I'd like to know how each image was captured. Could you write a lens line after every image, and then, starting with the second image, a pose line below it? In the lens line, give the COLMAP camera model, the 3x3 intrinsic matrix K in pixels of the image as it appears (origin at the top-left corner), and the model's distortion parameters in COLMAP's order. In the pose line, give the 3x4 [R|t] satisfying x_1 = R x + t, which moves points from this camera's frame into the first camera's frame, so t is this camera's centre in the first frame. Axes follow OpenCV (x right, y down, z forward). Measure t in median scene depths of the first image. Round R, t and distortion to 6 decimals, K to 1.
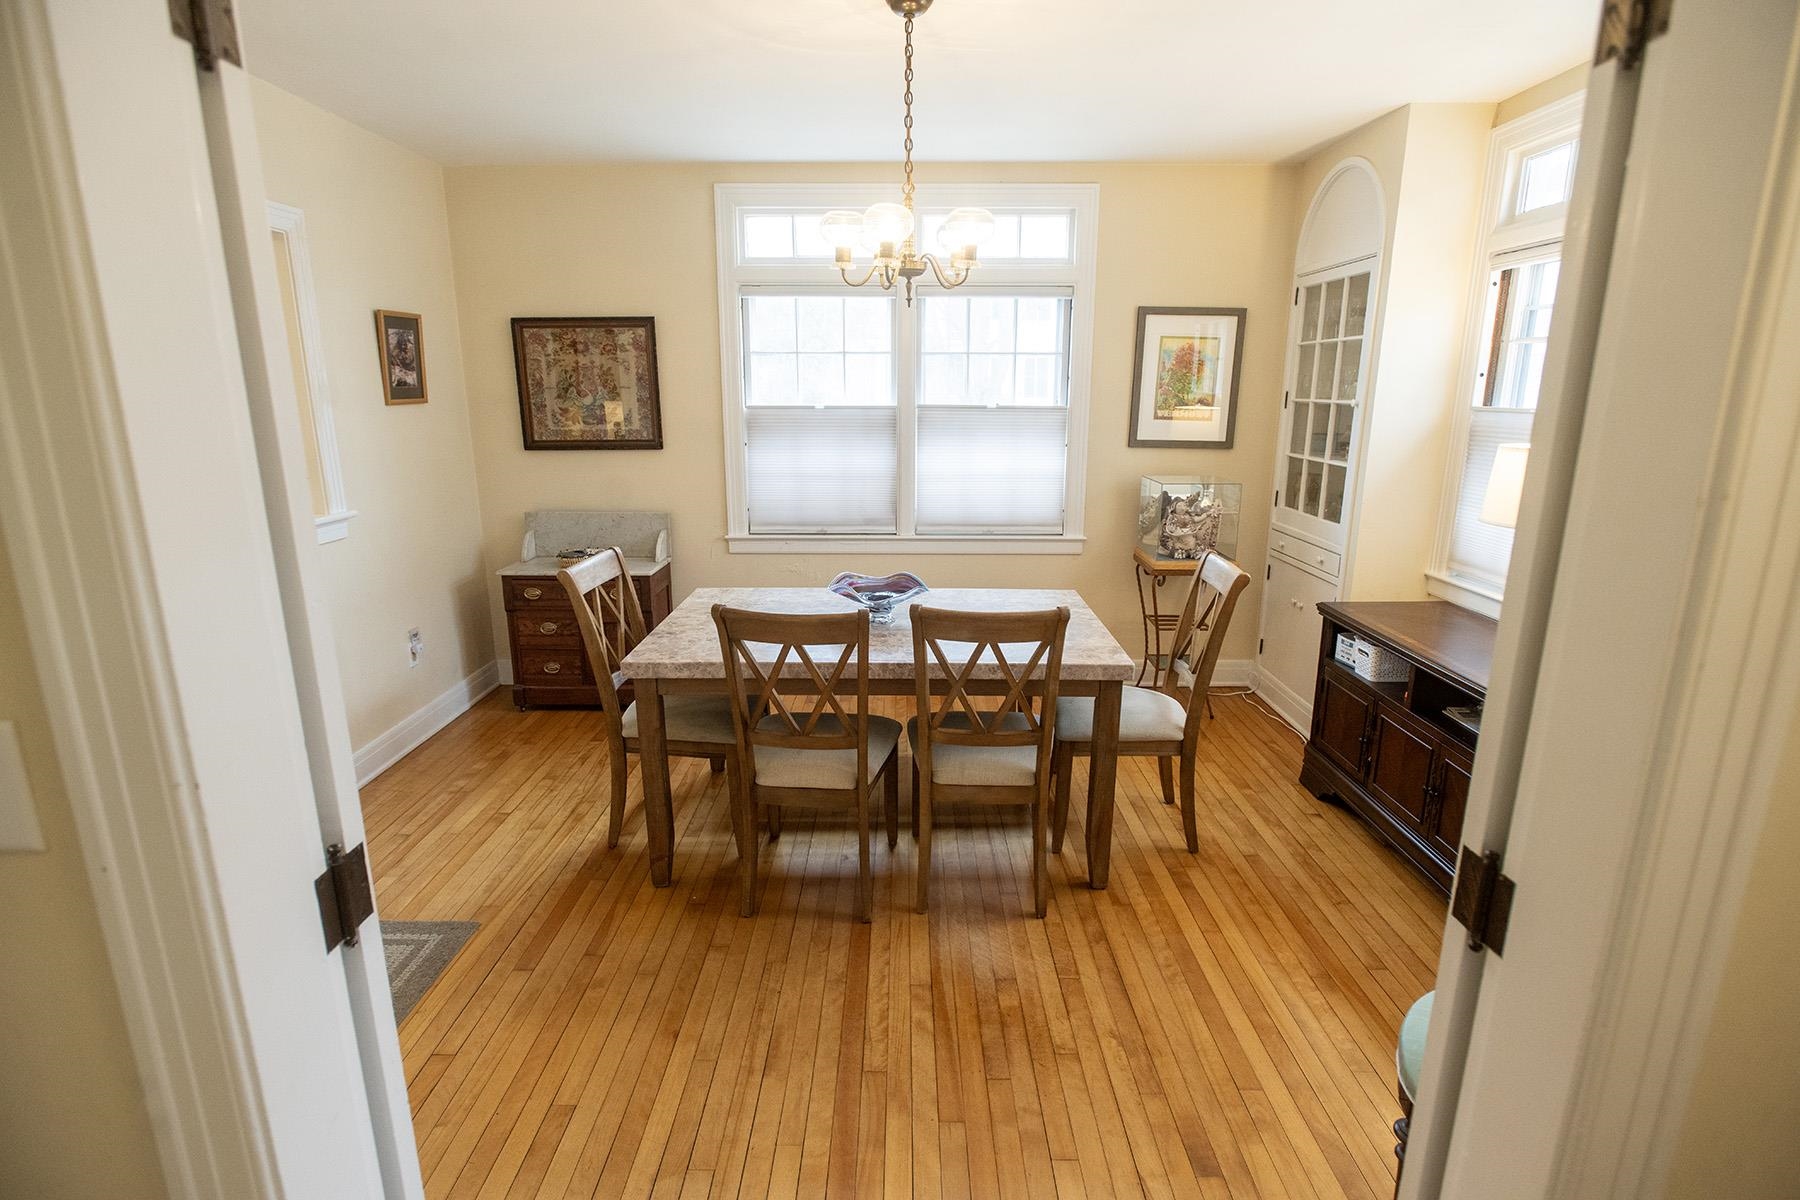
lens RADIAL K [[870.0, 0, 886.5], [0, 870.0, 602.3], [0, 0, 1]] dist [-0.010374, -0.000509]
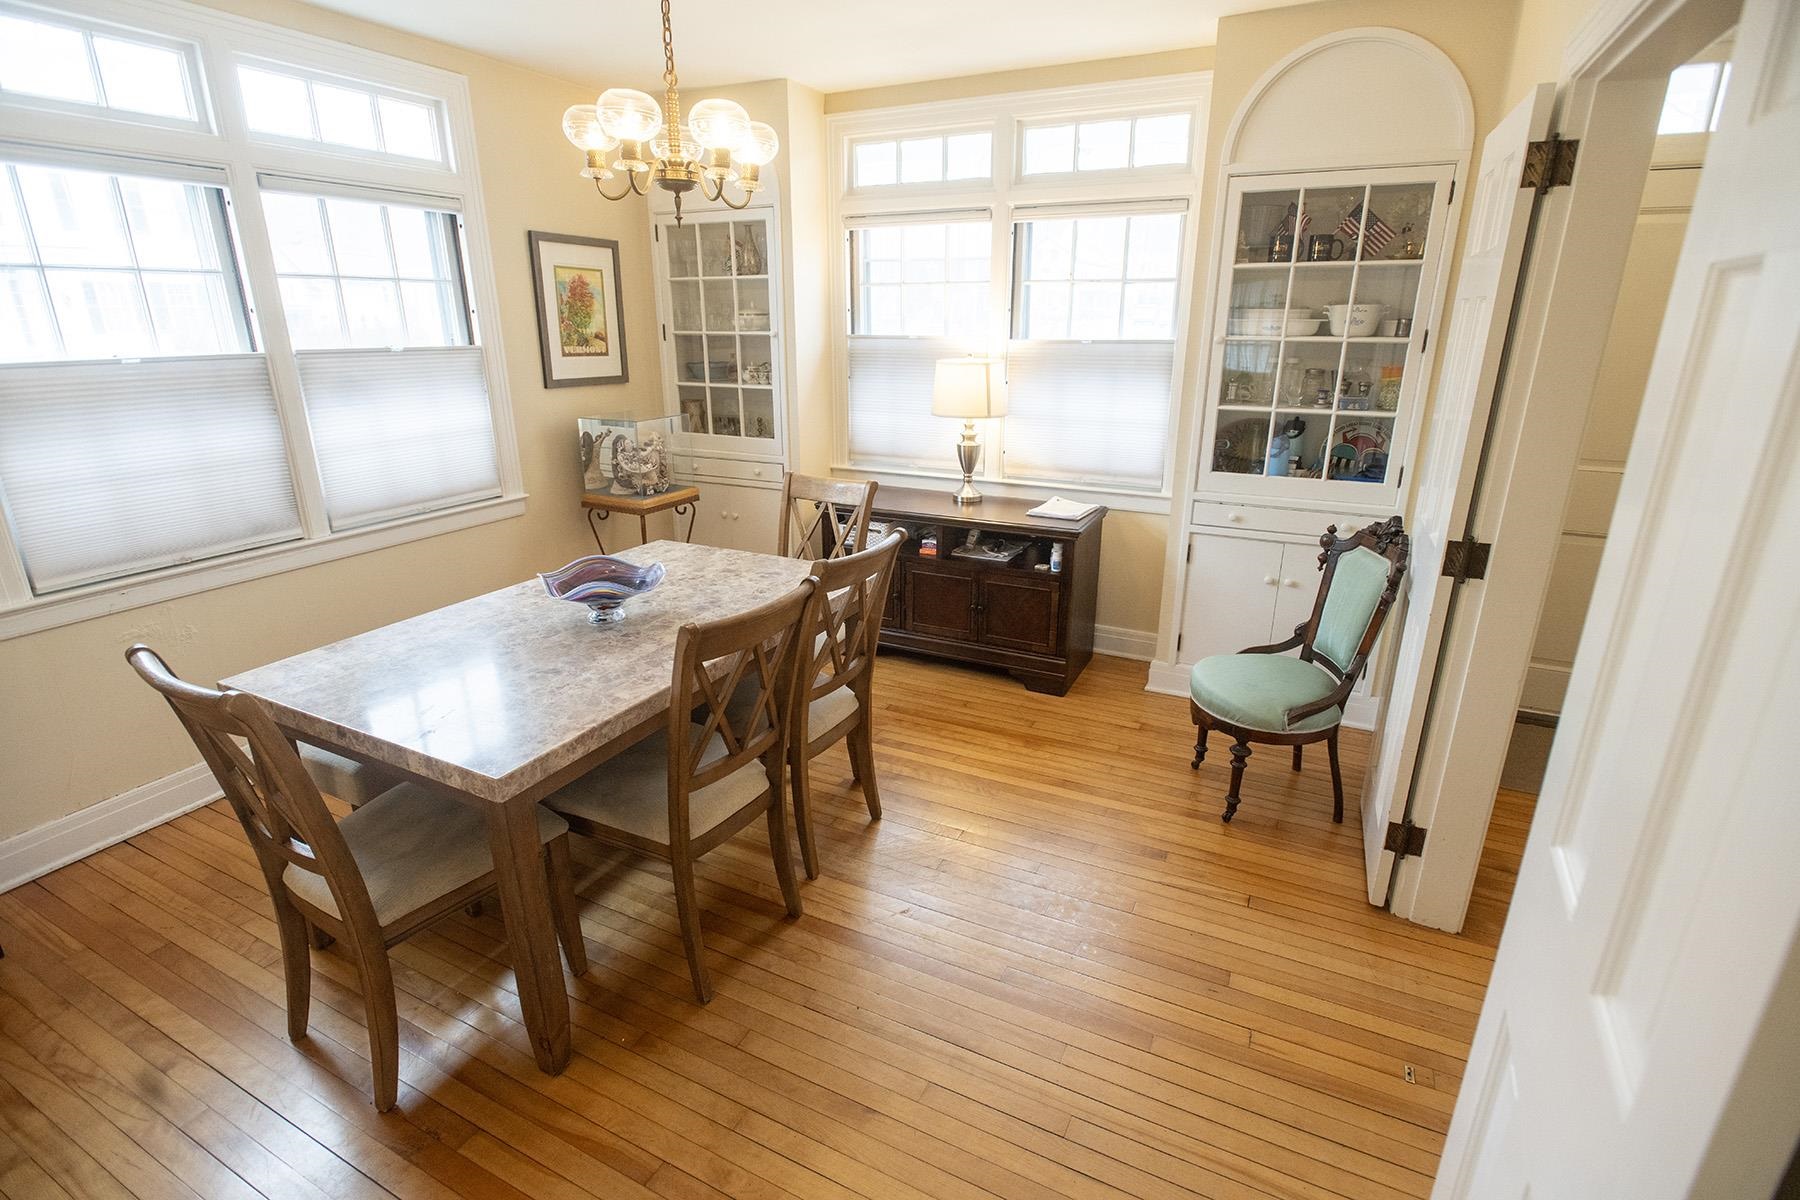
lens RADIAL K [[870.0, 0, 894.4], [0, 870.0, 604.1], [0, 0, 1]] dist [-0.010374, -0.000509]
pose [[0.433709, -0.284068, 0.855104, -0.423204], [0.217915, 0.953901, 0.206362, -0.073214], [-0.874305, 0.096839, 0.475618, 0.275887]]
